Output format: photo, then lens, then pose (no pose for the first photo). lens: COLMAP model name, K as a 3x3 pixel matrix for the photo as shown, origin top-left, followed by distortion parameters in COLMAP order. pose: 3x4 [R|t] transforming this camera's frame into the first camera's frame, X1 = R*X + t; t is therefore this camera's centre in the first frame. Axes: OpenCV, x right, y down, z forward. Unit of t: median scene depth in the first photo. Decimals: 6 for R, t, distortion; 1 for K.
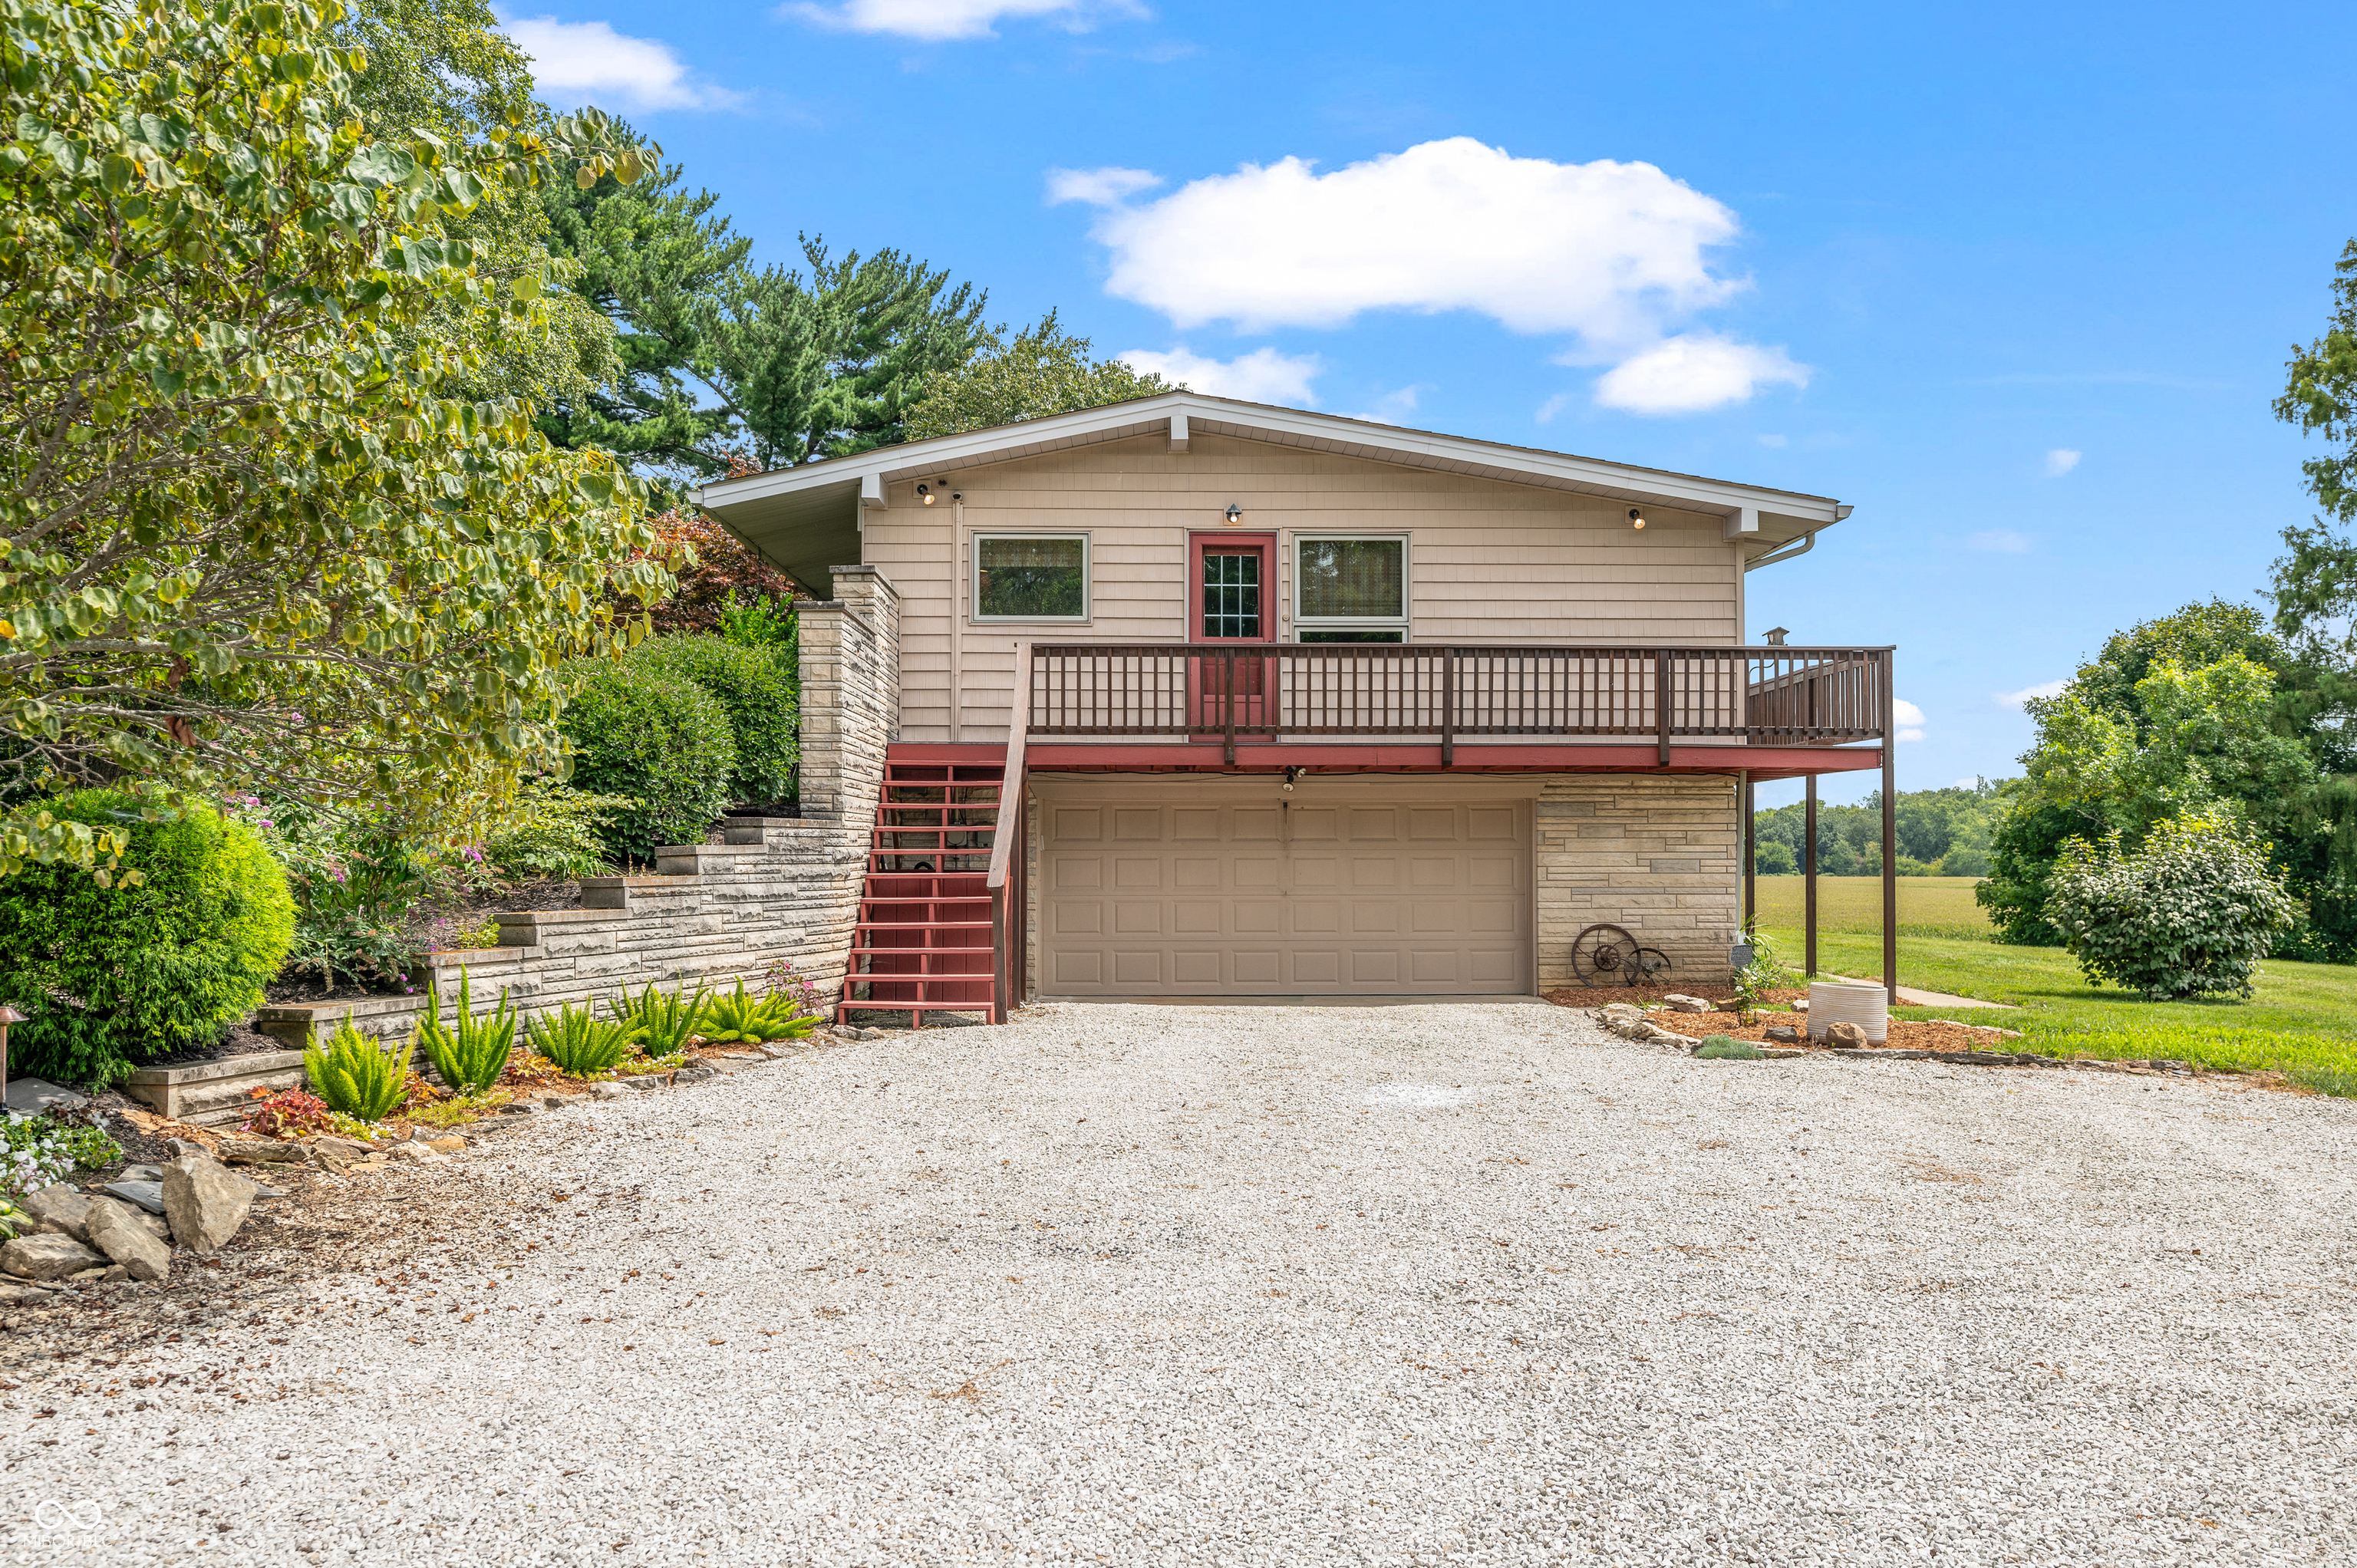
lens RADIAL K [[2066.3, 0, 1174.4], [0, 2066.3, 814.7], [0, 0, 1]] dist [-0.005425, 0.001990]
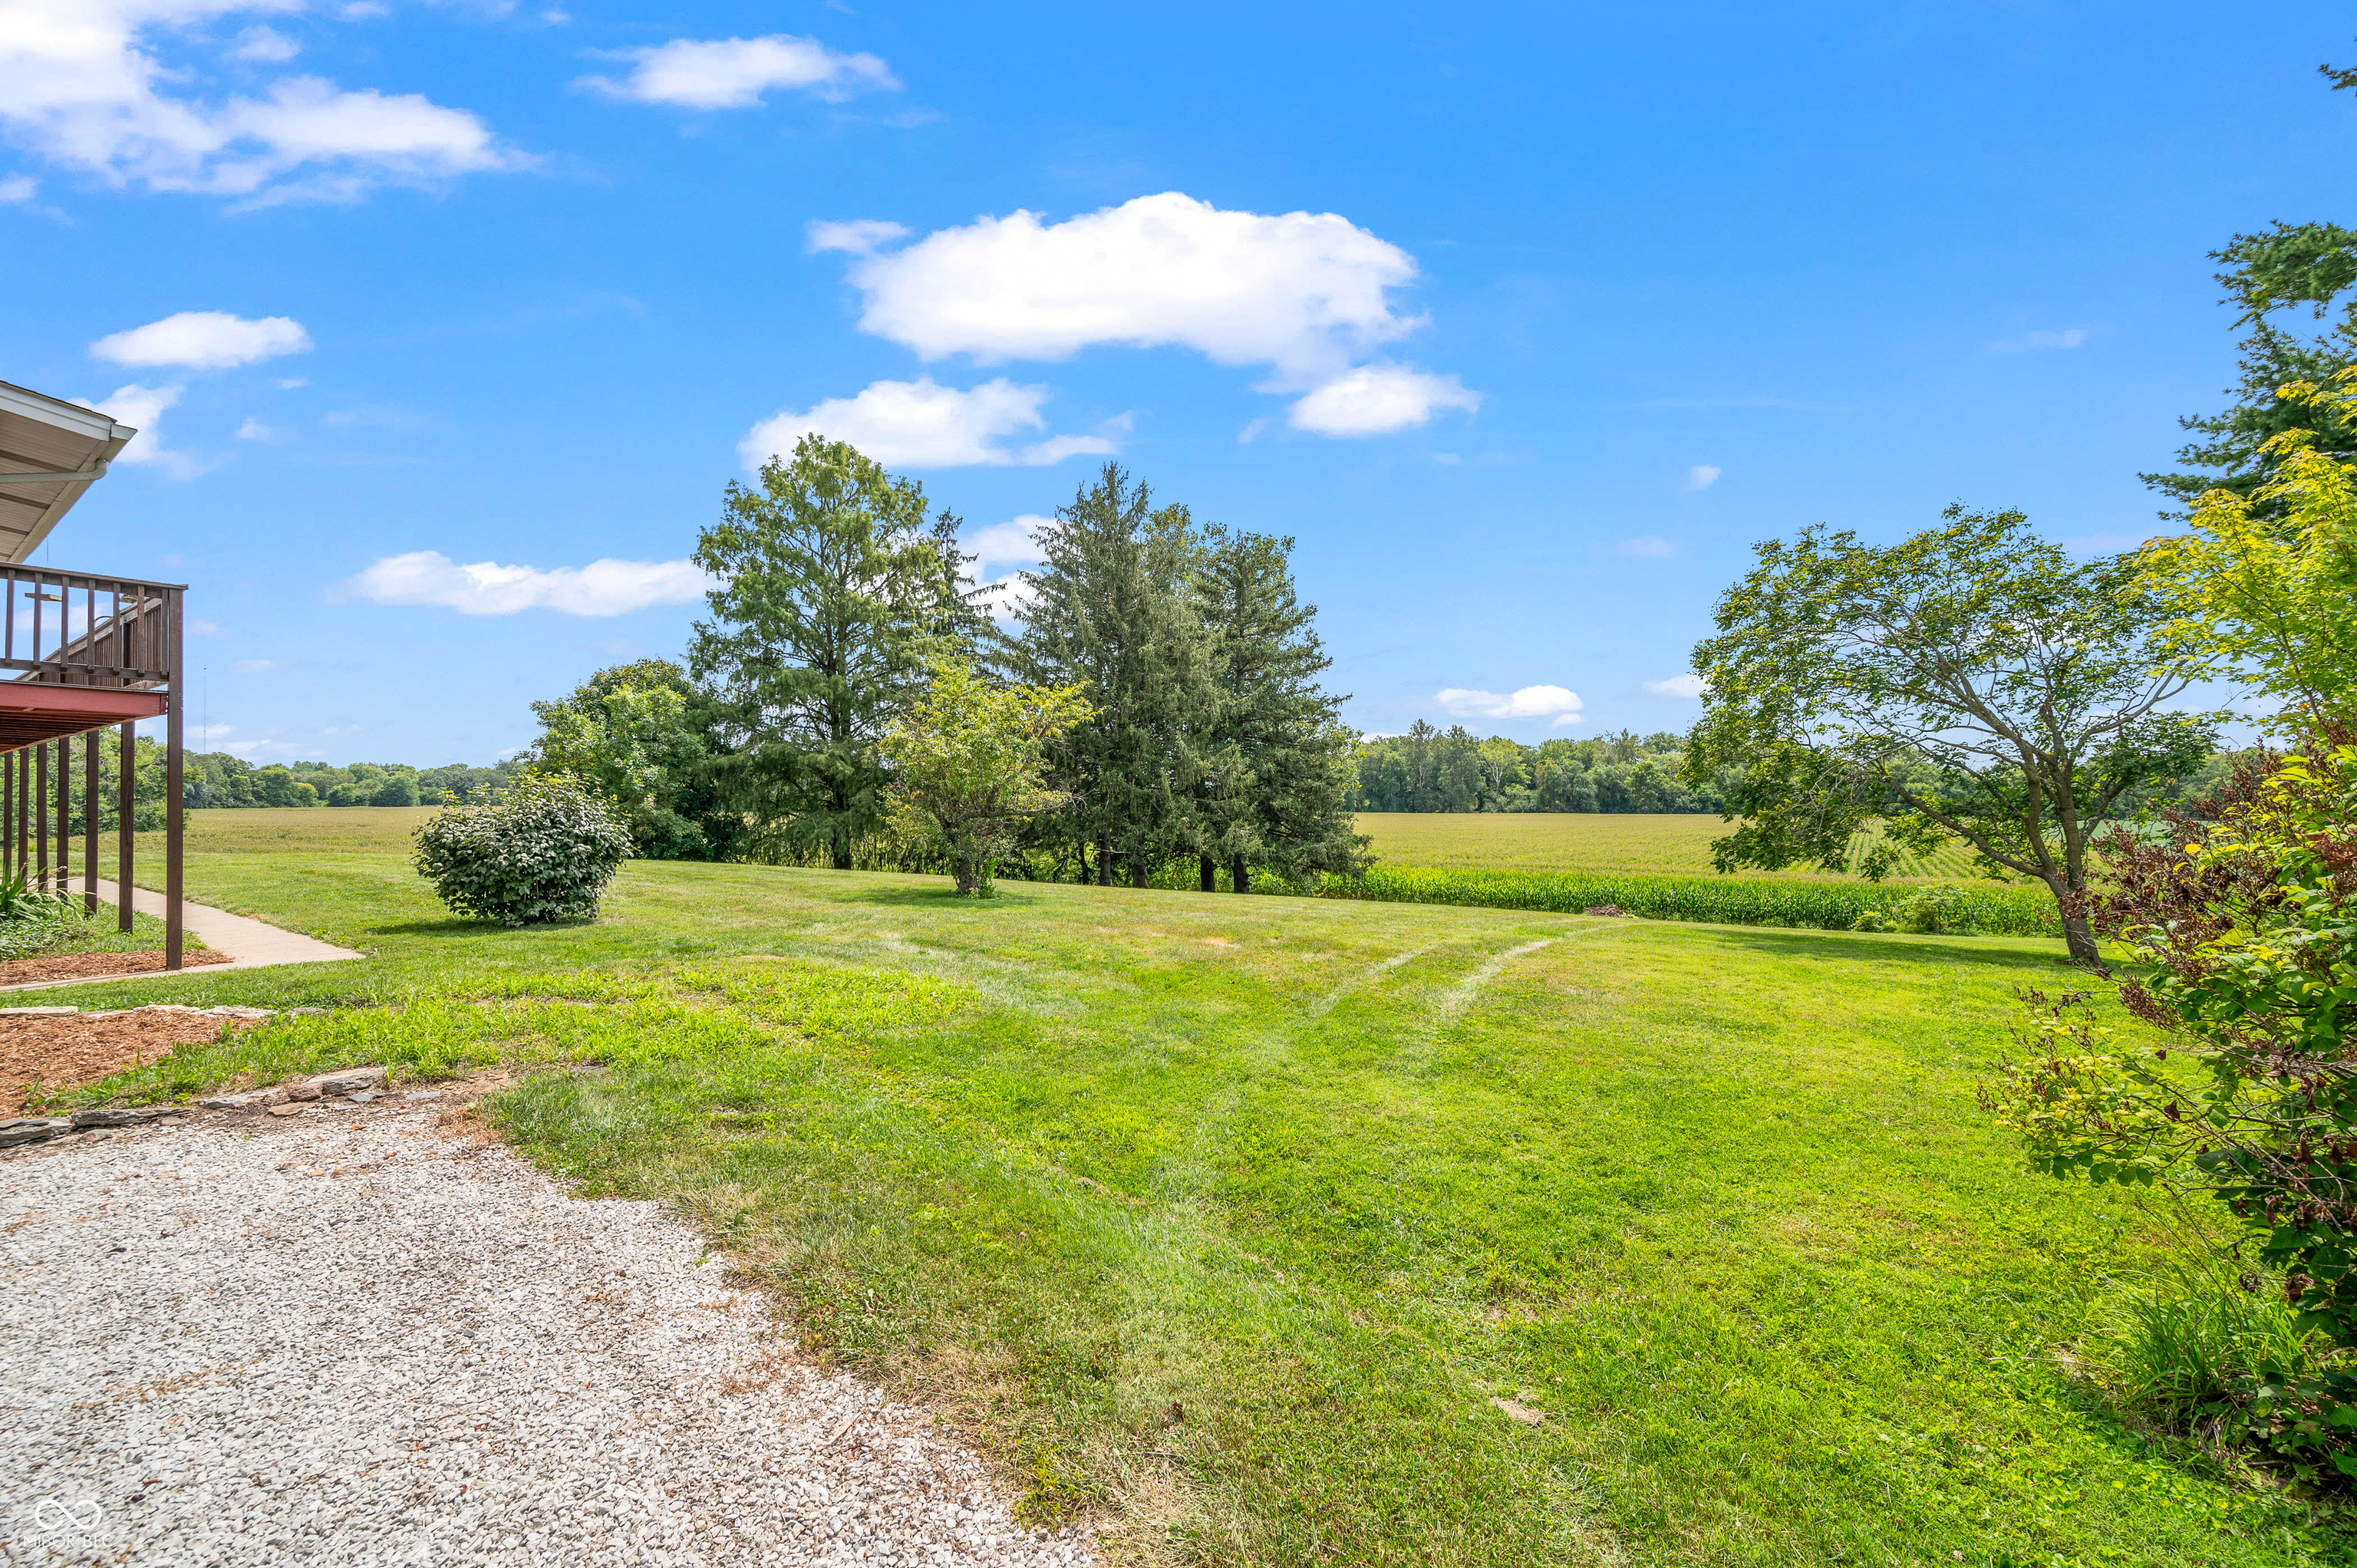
lens RADIAL K [[949.1, 0, 1170.9], [0, 949.1, 794.2], [0, 0, 1]] dist [0.000803, -0.000053]
pose [[0.589507, 0.003197, 0.807757, 0.259837], [-0.018383, 0.999786, 0.009460, 0.001154], [-0.807554, -0.020426, 0.589439, 0.374601]]
